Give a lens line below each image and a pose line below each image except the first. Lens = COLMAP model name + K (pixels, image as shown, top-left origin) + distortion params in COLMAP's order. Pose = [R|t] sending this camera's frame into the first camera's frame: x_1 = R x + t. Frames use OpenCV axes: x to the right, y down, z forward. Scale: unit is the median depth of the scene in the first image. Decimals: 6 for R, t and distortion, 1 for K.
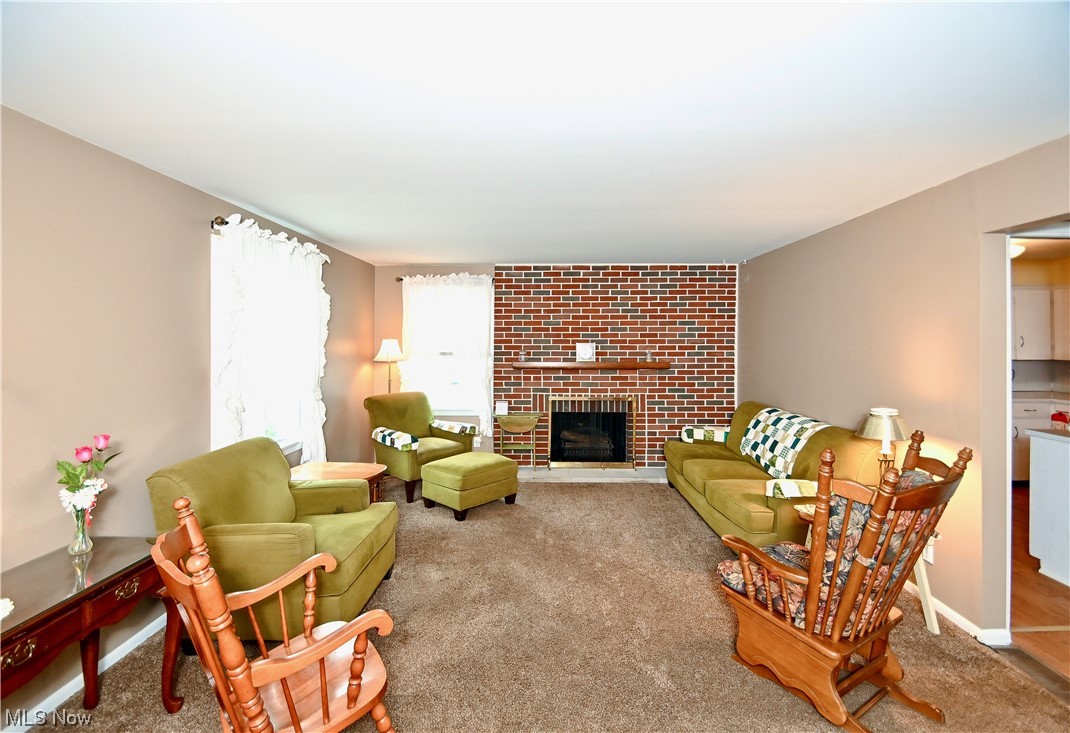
lens RADIAL K [[491.0, 0, 532.3], [0, 491.0, 339.7], [0, 0, 1]] dist [0.017943, -0.017956]
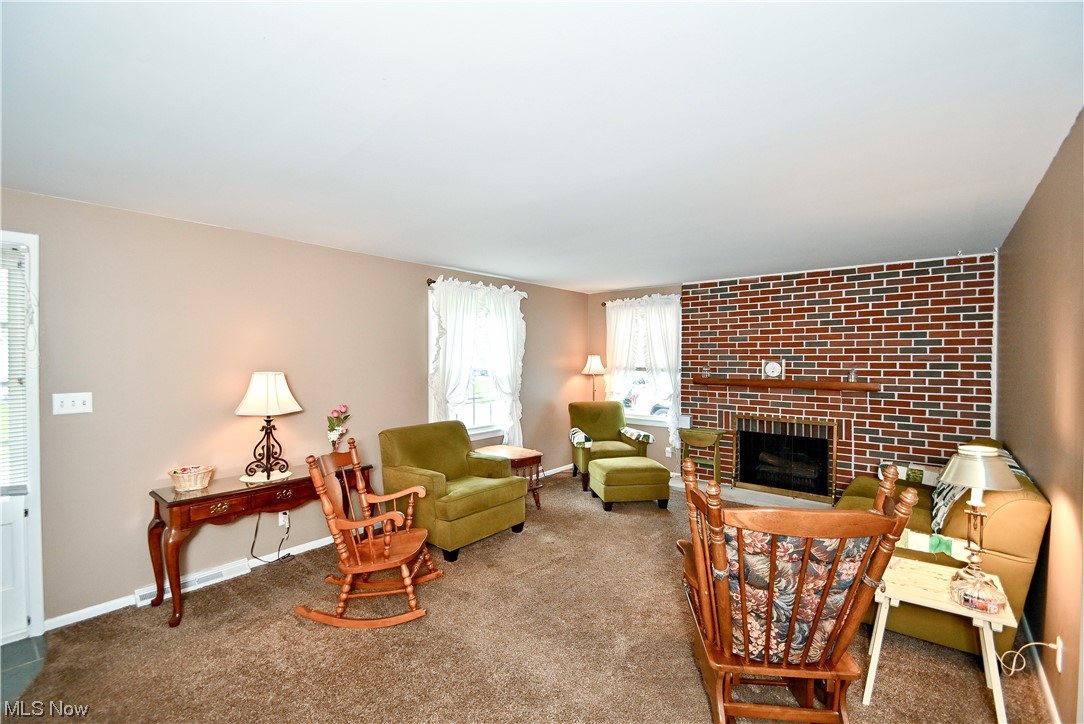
lens RADIAL K [[485.8, 0, 523.7], [0, 485.8, 360.5], [0, 0, 1]] dist [-0.000177, -0.000522]
pose [[0.769900, 0.005355, -0.638143, 0.328631], [0.000050, 0.999964, 0.008452, 0.000932], [0.638165, -0.006538, 0.769872, -0.008328]]
